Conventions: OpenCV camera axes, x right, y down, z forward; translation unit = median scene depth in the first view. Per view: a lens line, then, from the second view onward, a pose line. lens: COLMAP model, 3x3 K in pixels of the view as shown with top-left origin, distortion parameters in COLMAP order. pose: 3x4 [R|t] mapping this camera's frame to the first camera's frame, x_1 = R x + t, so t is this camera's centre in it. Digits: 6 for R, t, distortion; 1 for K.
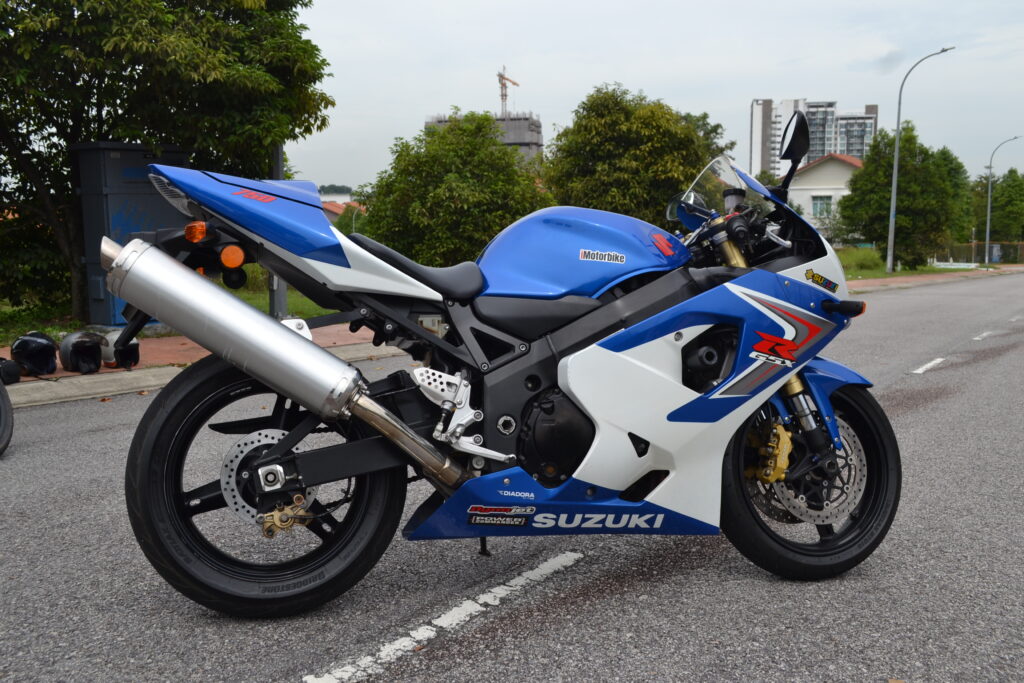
lens RADIAL K [[982.8, 0, 512.4], [0, 982.8, 342.3], [0, 0, 1]] dist [-0.061856, 0.000000]
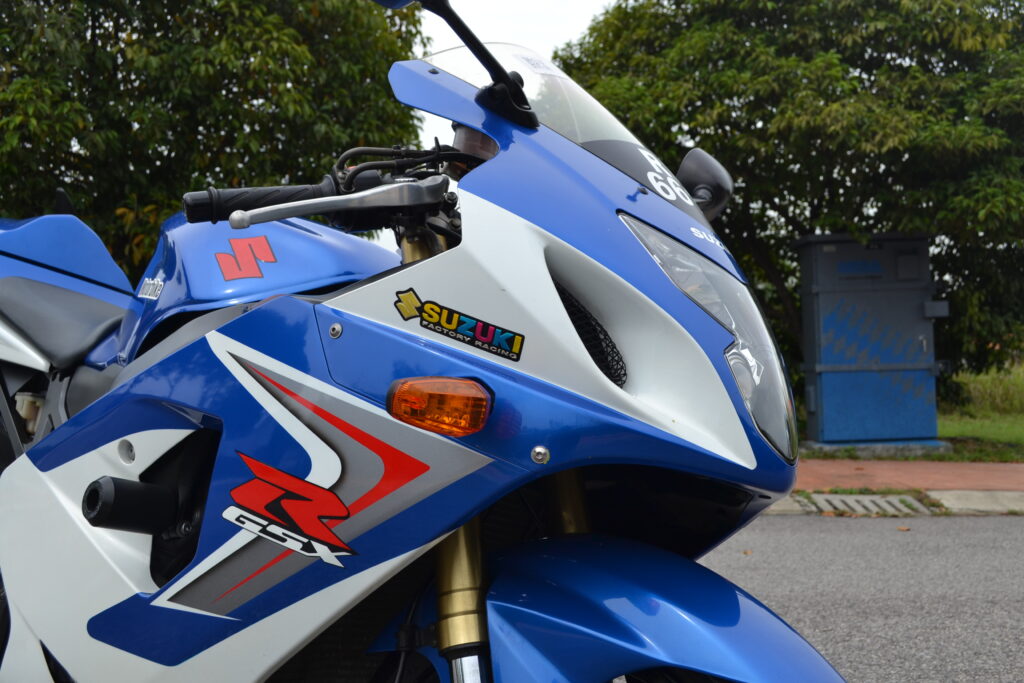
lens RADIAL K [[1004.9, 0, 512.0], [0, 1004.9, 342.4], [0, 0, 1]] dist [-0.003091, 0.000000]
pose [[0.559100, -0.022104, -0.828805, 0.624433], [-0.080926, 0.993416, -0.081086, -0.030821], [0.825141, 0.112407, 0.553630, 0.842037]]
